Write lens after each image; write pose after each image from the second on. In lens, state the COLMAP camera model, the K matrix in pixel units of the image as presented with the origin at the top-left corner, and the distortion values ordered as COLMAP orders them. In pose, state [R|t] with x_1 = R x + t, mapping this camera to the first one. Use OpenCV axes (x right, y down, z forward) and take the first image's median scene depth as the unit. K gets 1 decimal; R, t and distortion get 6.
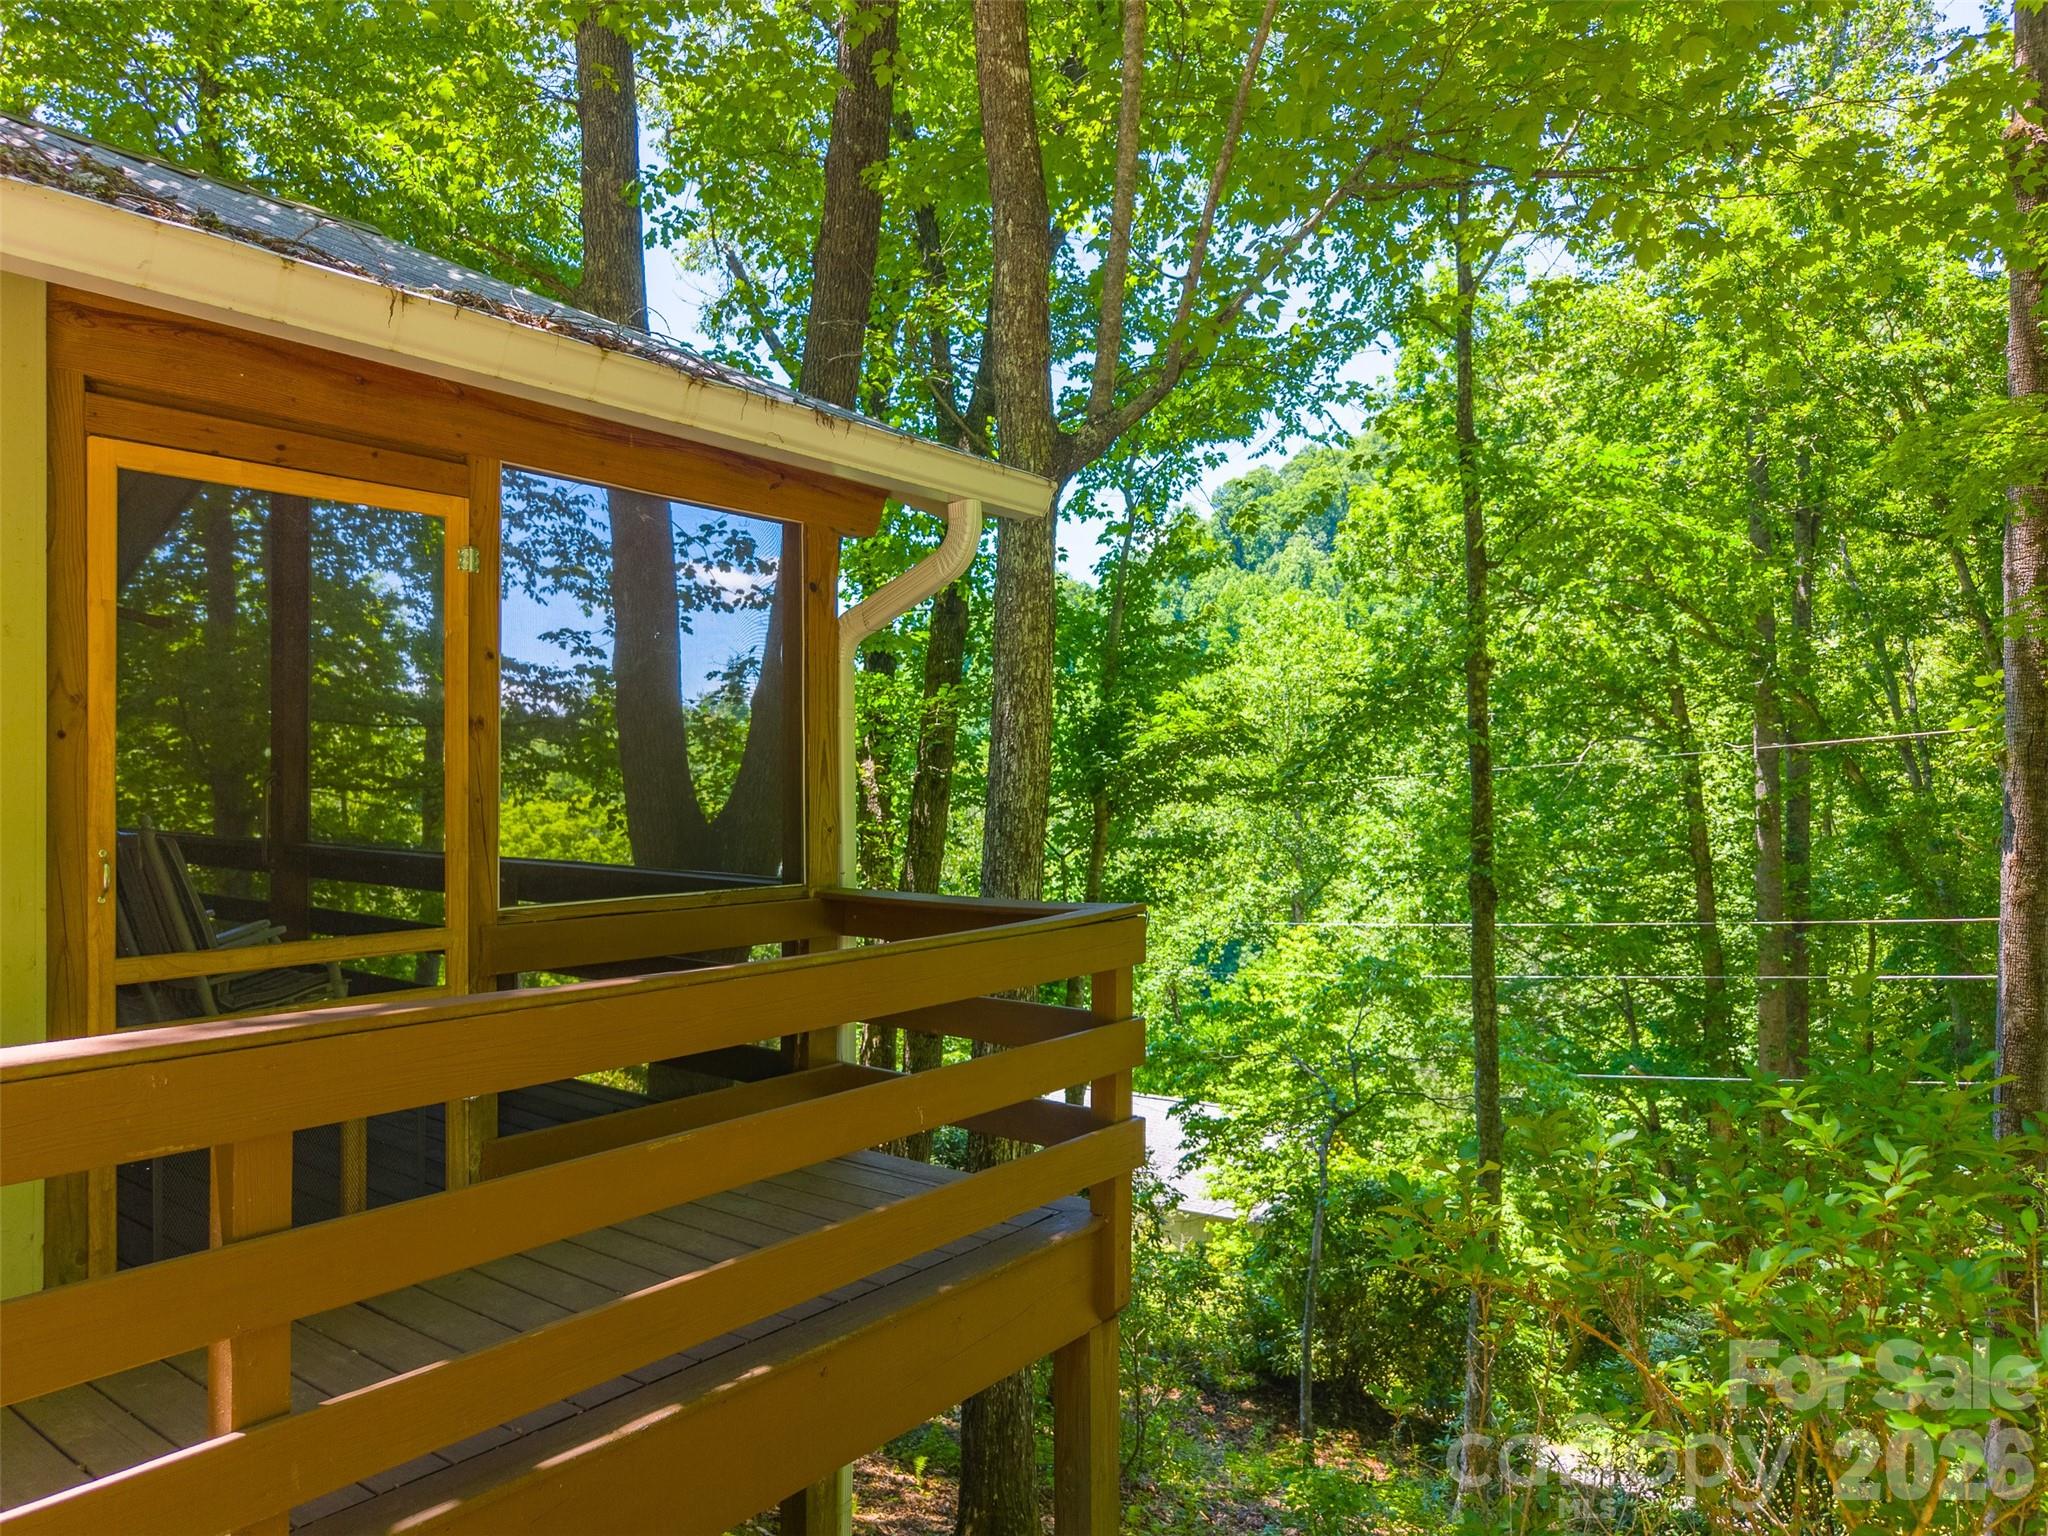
lens RADIAL K [[1373.7, 0, 1008.7], [0, 1373.7, 771.4], [0, 0, 1]] dist [0.025199, -0.010893]
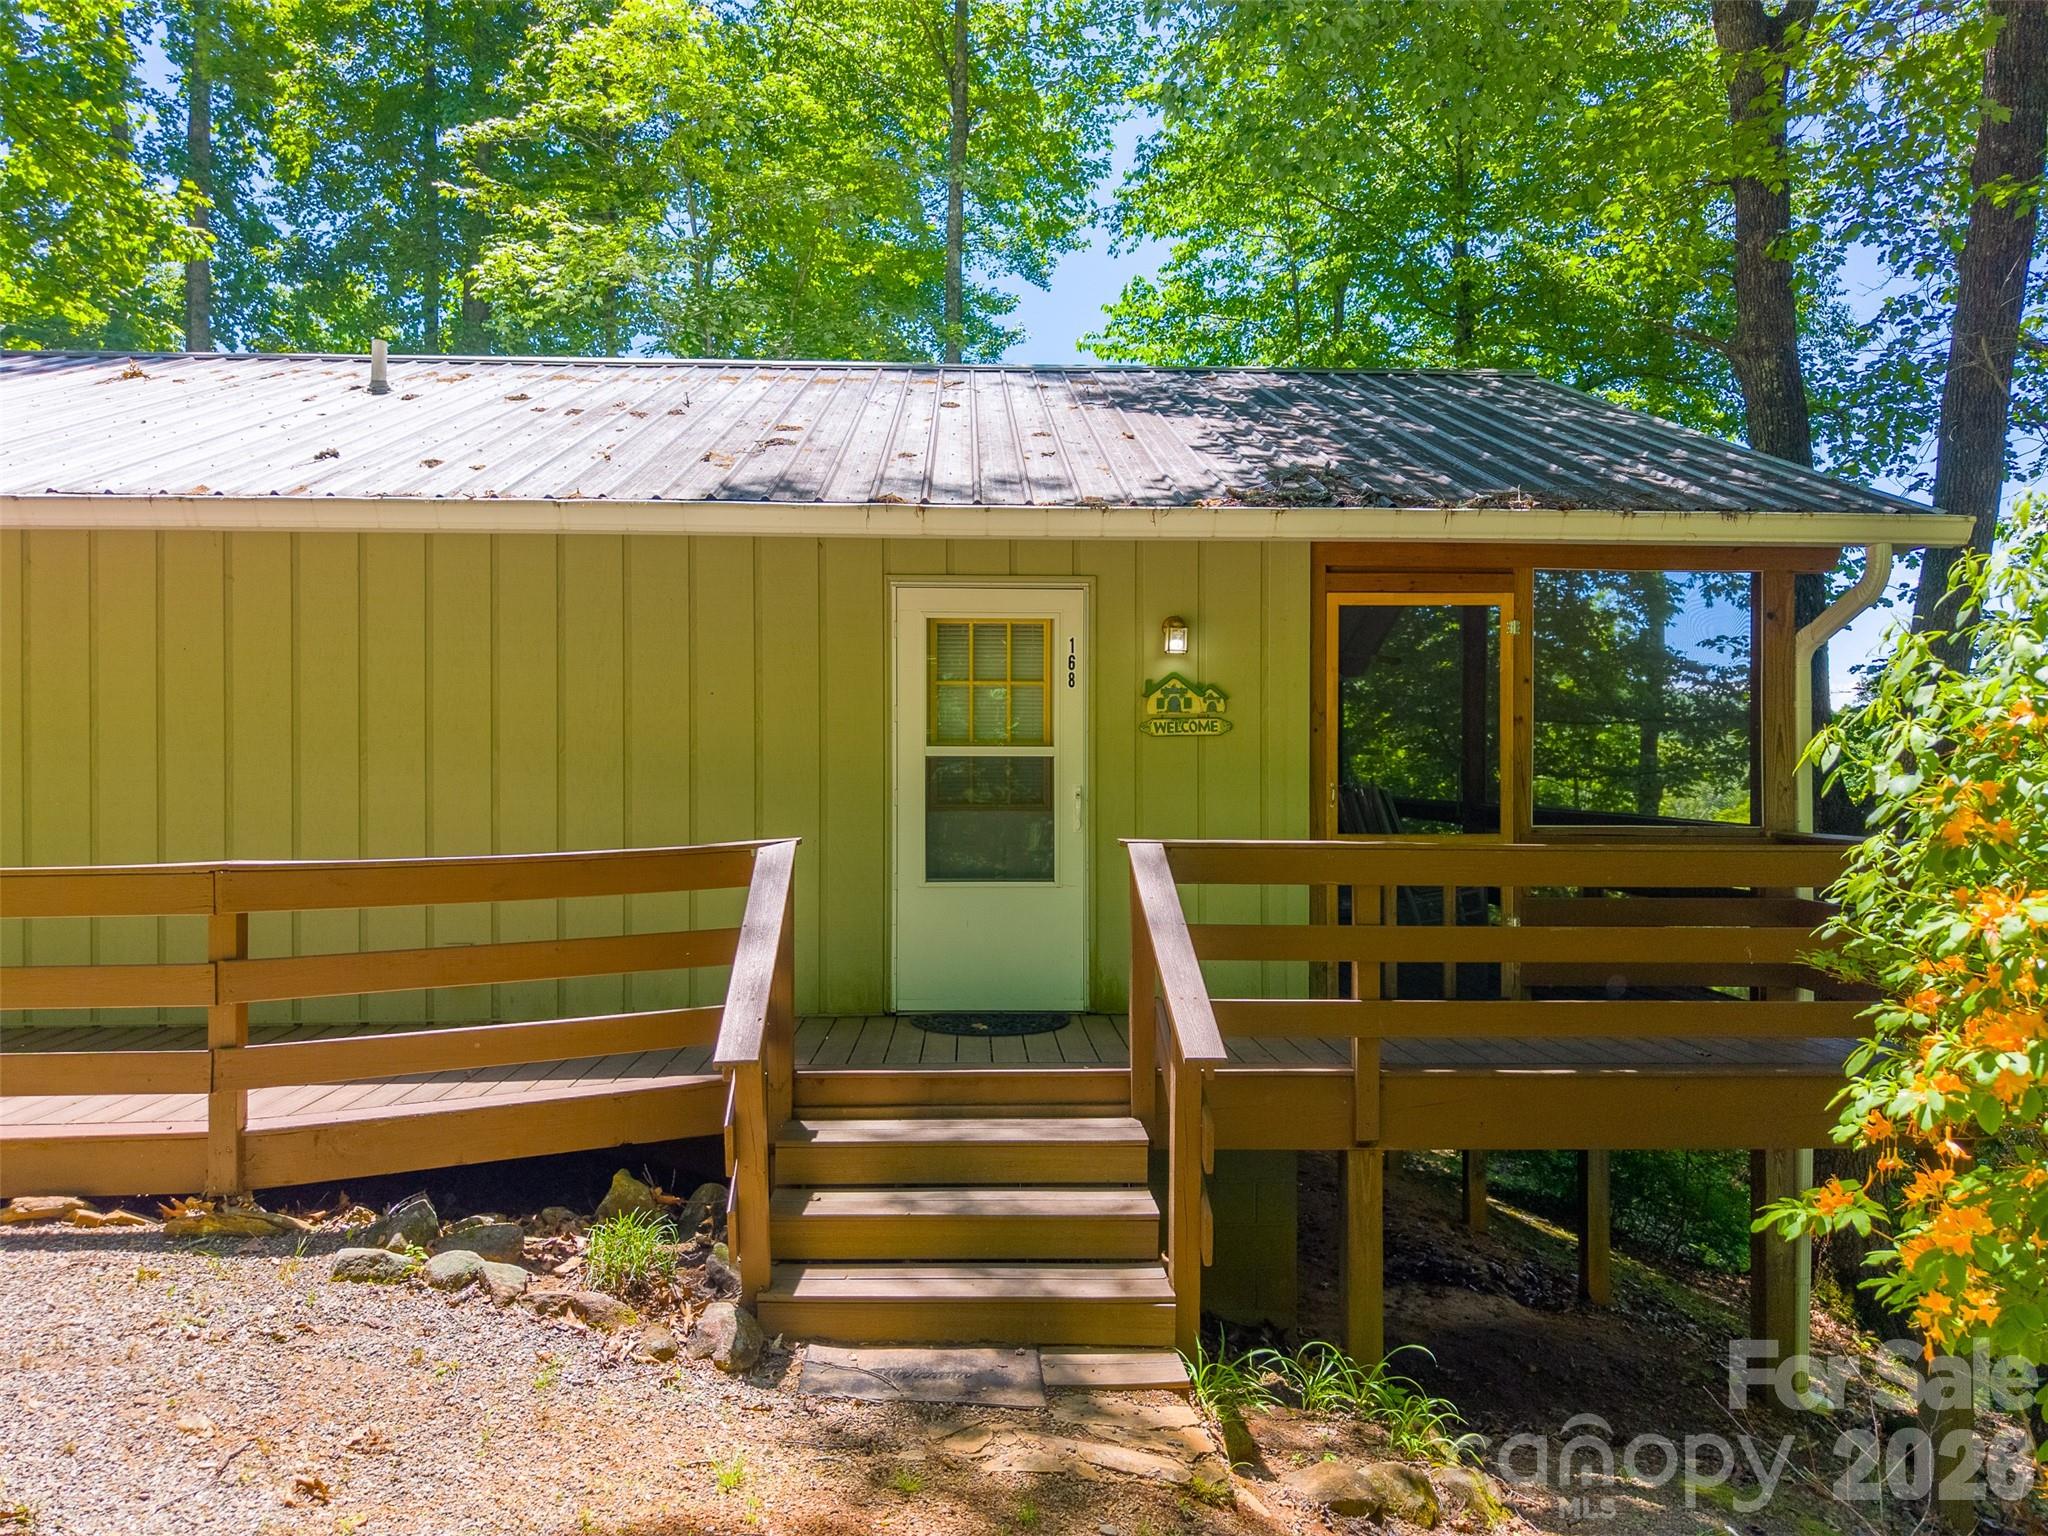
lens RADIAL K [[1373.7, 0, 1016.7], [0, 1373.7, 770.0], [0, 0, 1]] dist [0.025199, -0.010893]
pose [[0.652153, 0.000119, -0.758087, 0.172125], [-0.000541, 1.000000, -0.000309, 0.009805], [0.758087, 0.000612, 0.652153, -0.204290]]
